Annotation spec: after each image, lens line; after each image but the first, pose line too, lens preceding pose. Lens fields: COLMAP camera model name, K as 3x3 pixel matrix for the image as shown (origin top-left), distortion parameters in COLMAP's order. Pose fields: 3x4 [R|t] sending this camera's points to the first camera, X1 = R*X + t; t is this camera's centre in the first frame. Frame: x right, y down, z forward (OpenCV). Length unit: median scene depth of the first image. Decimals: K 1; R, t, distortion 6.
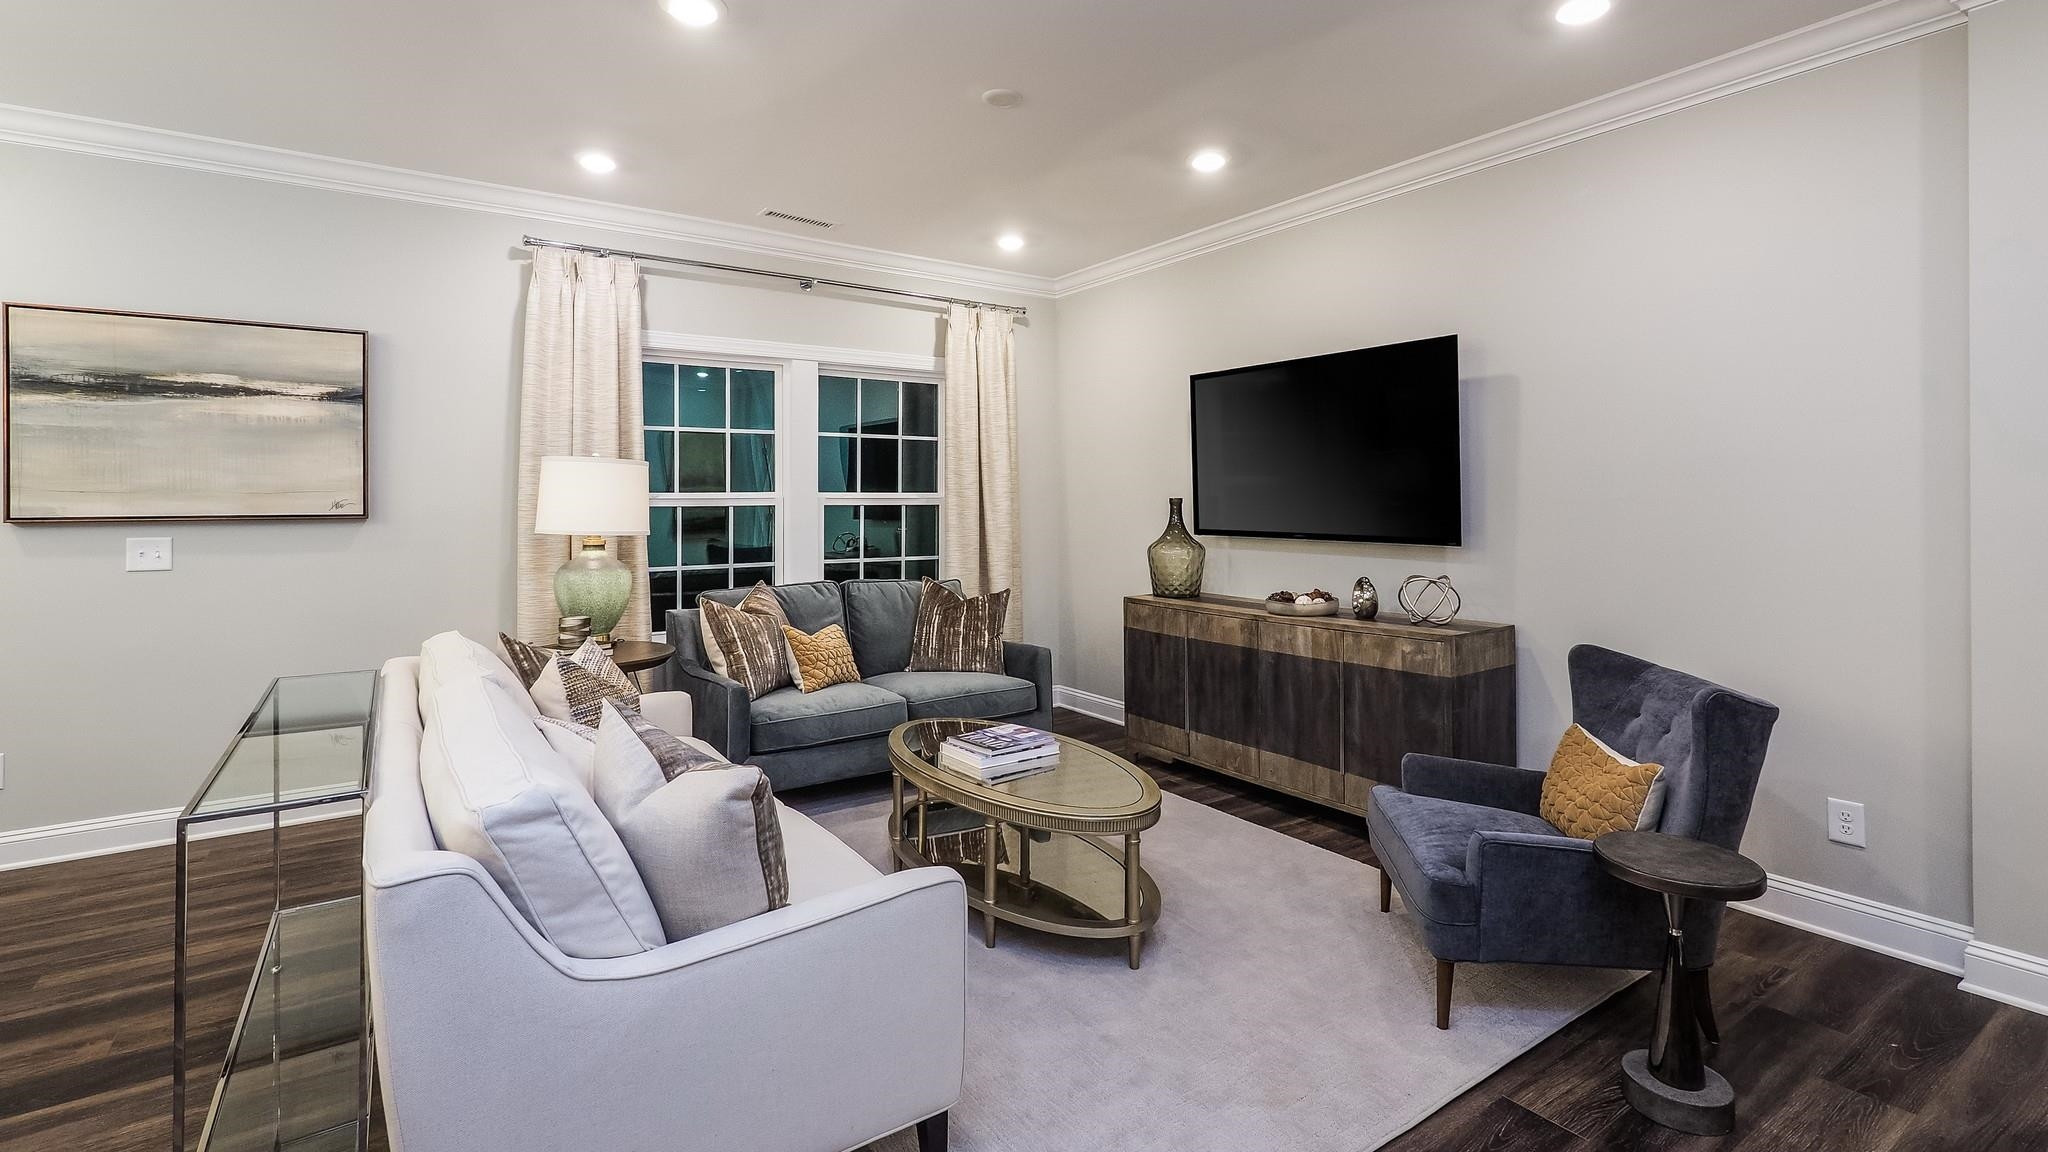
lens RADIAL K [[917.6, 0, 1016.9], [0, 917.6, 513.0], [0, 0, 1]] dist [0.001077, 0.000706]
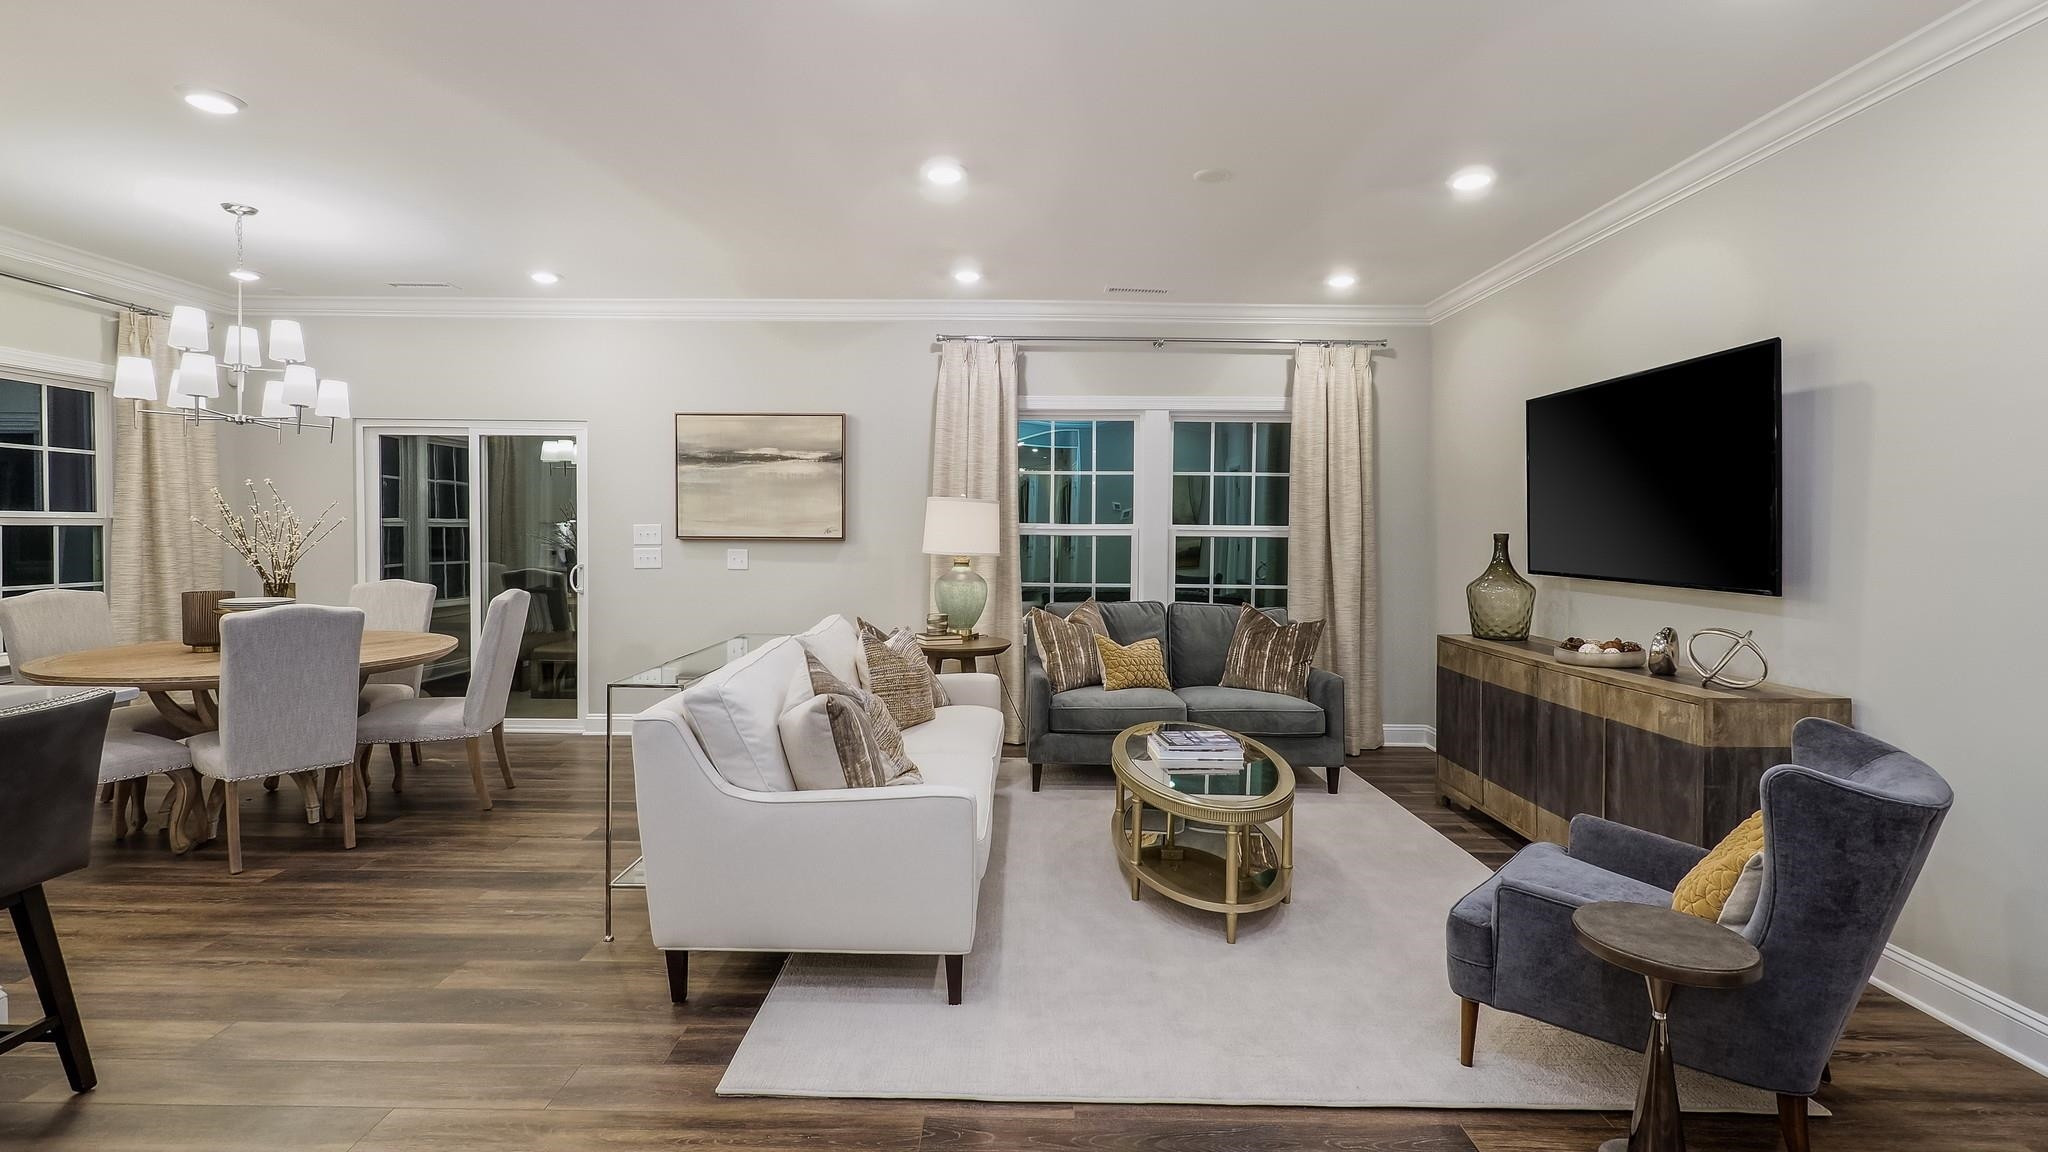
lens RADIAL K [[906.7, 0, 1024.0], [0, 906.7, 576.0], [0, 0, 1]] dist [-0.001174, 0.000099]
pose [[0.824105, 0.039258, -0.565075, 0.331185], [-0.019730, 0.998980, 0.040628, -0.001368], [0.566093, -0.022333, 0.824039, -0.041804]]
